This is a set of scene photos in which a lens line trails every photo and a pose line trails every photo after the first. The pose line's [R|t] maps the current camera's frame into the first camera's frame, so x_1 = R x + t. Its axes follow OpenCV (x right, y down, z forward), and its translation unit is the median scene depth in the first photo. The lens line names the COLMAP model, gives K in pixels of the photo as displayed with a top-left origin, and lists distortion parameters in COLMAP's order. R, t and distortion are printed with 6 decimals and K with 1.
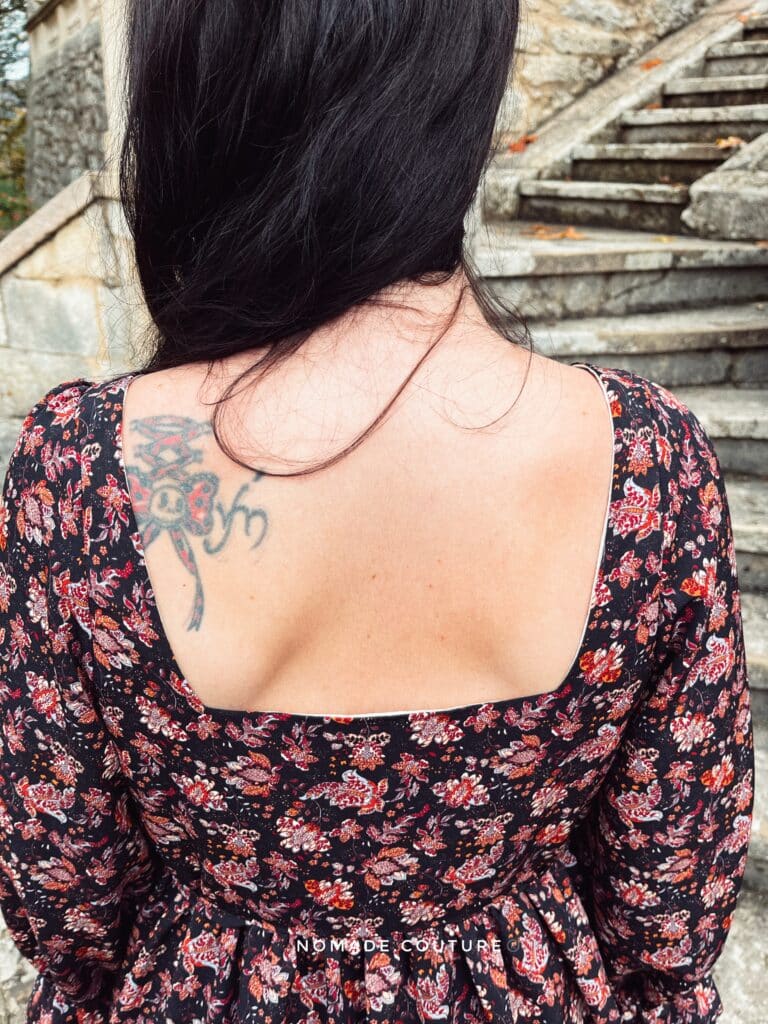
lens RADIAL K [[780.9, 0, 388.4], [0, 780.9, 520.5], [0, 0, 1]] dist [0.075204, -0.122971]
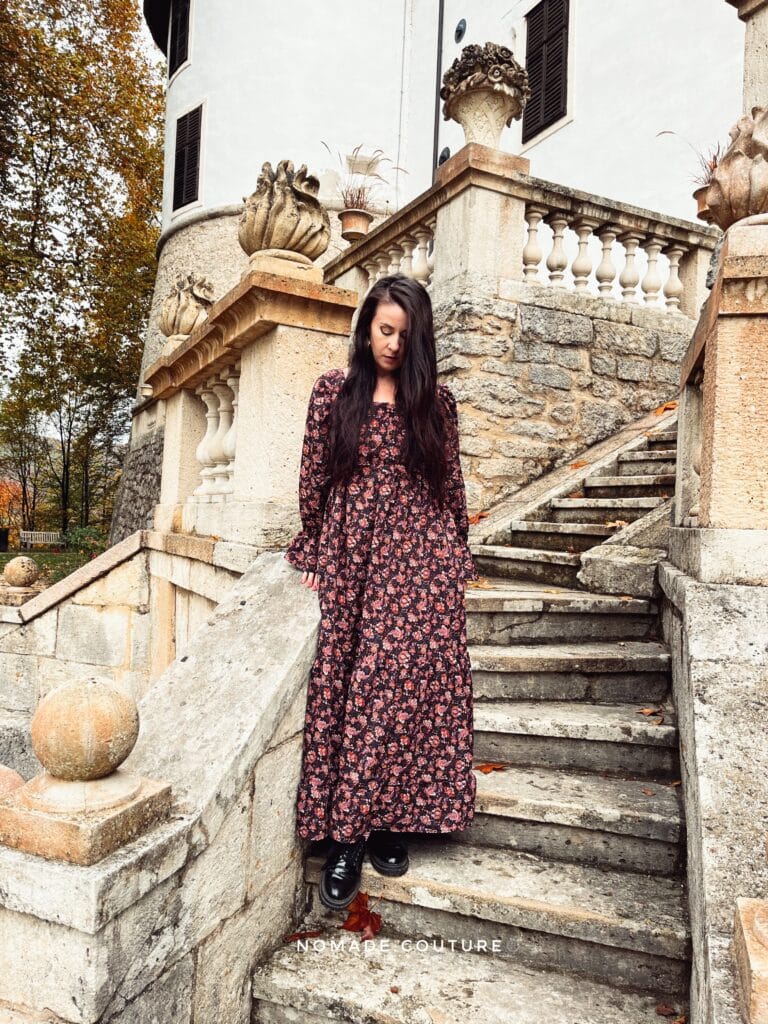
lens RADIAL K [[780.9, 0, 388.4], [0, 780.9, 520.5], [0, 0, 1]] dist [0.075204, -0.122971]
pose [[0.997426, 0.027776, -0.066109, 0.120493], [-0.052440, 0.911346, -0.408288, 0.063288], [0.048908, 0.410703, 0.910456, -0.190382]]
